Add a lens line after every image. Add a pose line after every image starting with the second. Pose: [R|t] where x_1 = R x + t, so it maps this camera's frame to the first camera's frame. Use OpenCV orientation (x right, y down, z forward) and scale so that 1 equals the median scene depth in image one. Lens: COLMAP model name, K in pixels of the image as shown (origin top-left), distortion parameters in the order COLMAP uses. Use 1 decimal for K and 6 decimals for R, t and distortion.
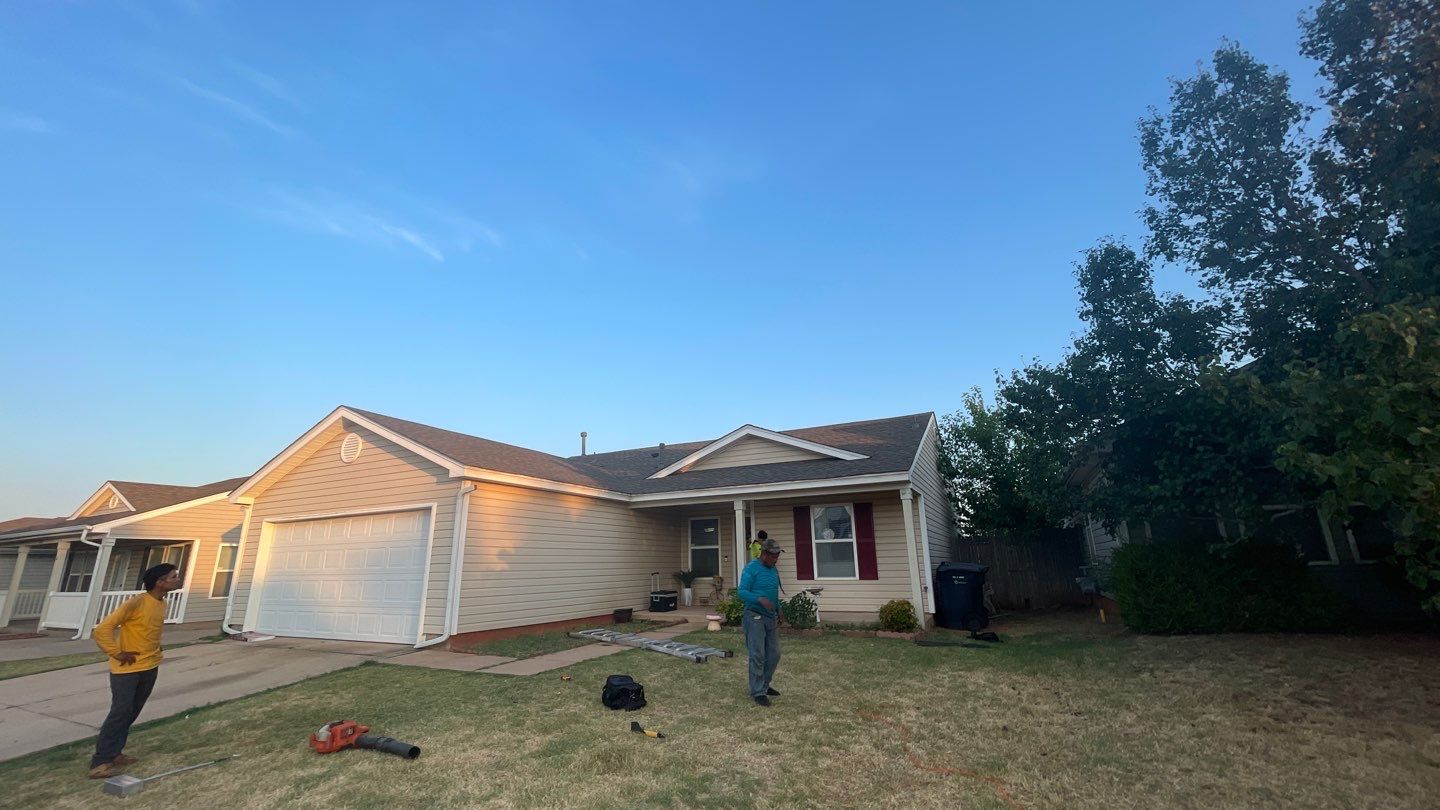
lens RADIAL K [[583.4, 0, 720.0], [0, 583.4, 405.0], [0, 0, 1]] dist [-0.000756, 0.000024]
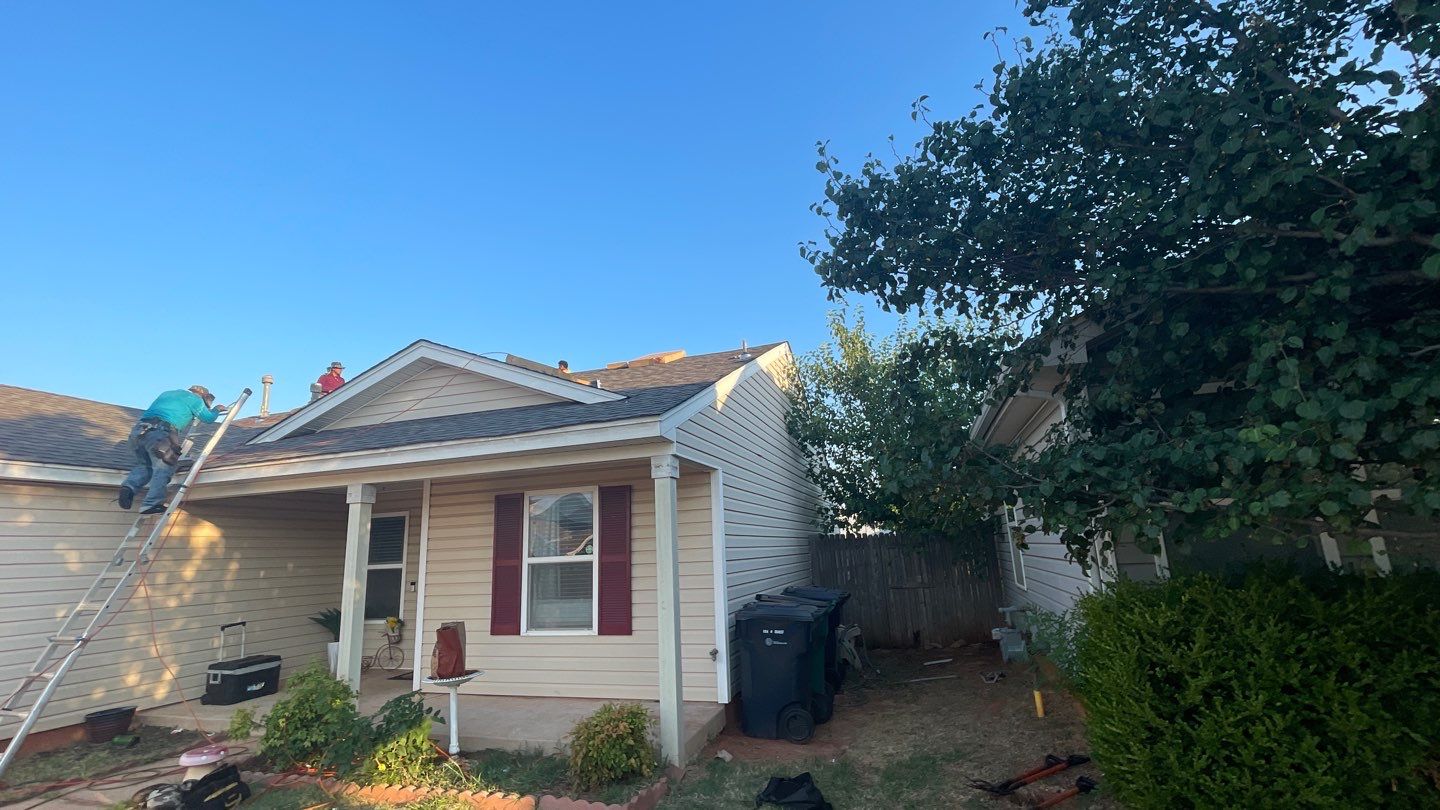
lens RADIAL K [[632.5, 0, 720.0], [0, 632.5, 405.0], [0, 0, 1]] dist [-0.001964, -0.000416]
pose [[0.989397, 0.008811, 0.144968, 0.252666], [-0.014720, 0.999101, 0.039744, 0.070859], [-0.144488, -0.041457, 0.988638, 0.426704]]
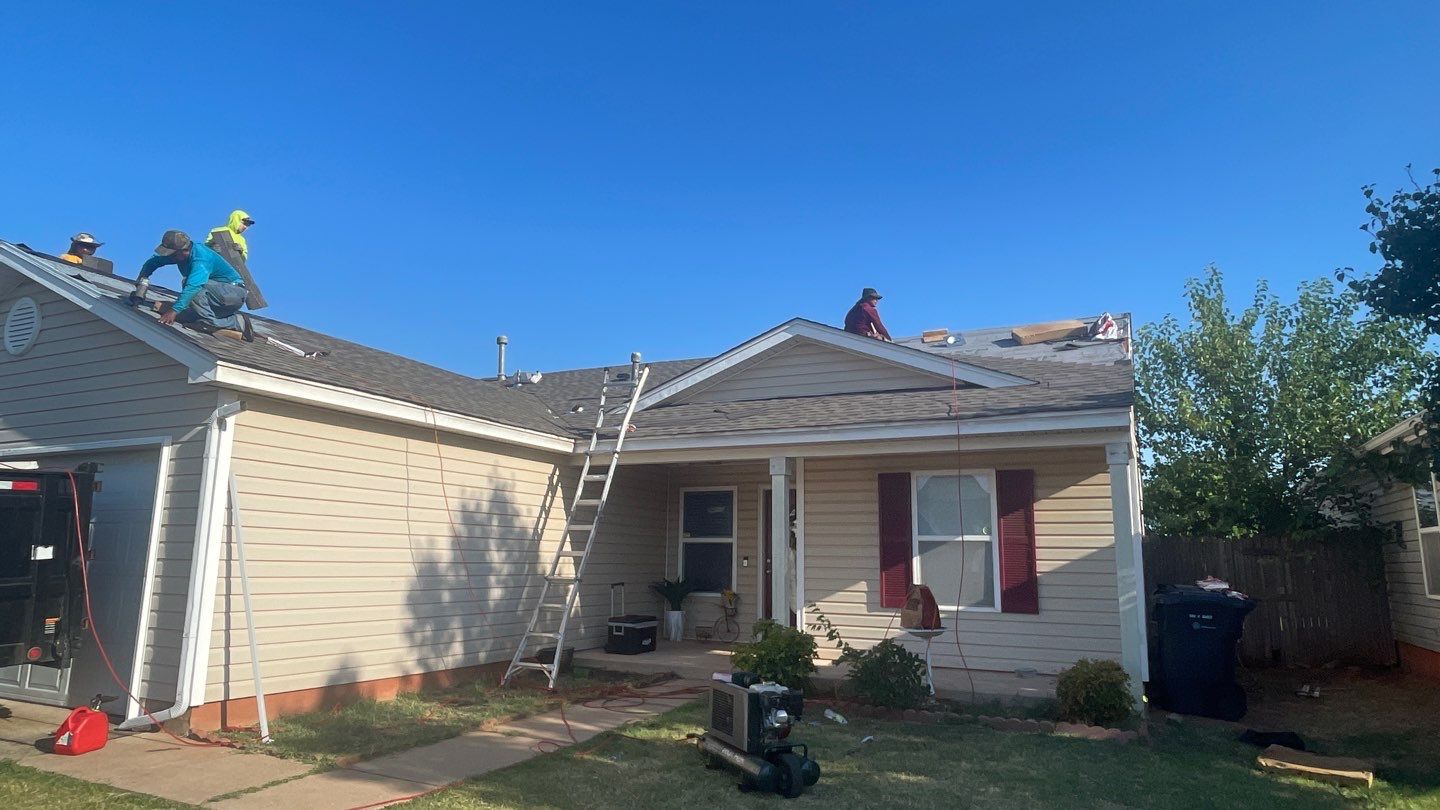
lens RADIAL K [[871.9, 0, 716.3], [0, 871.9, 409.2], [0, 0, 1]] dist [-0.002510, -0.000513]
pose [[0.999398, 0.033799, -0.007885, -0.019108], [-0.032876, 0.994734, 0.097074, 0.045788], [0.011124, -0.096756, 0.995246, 0.218446]]
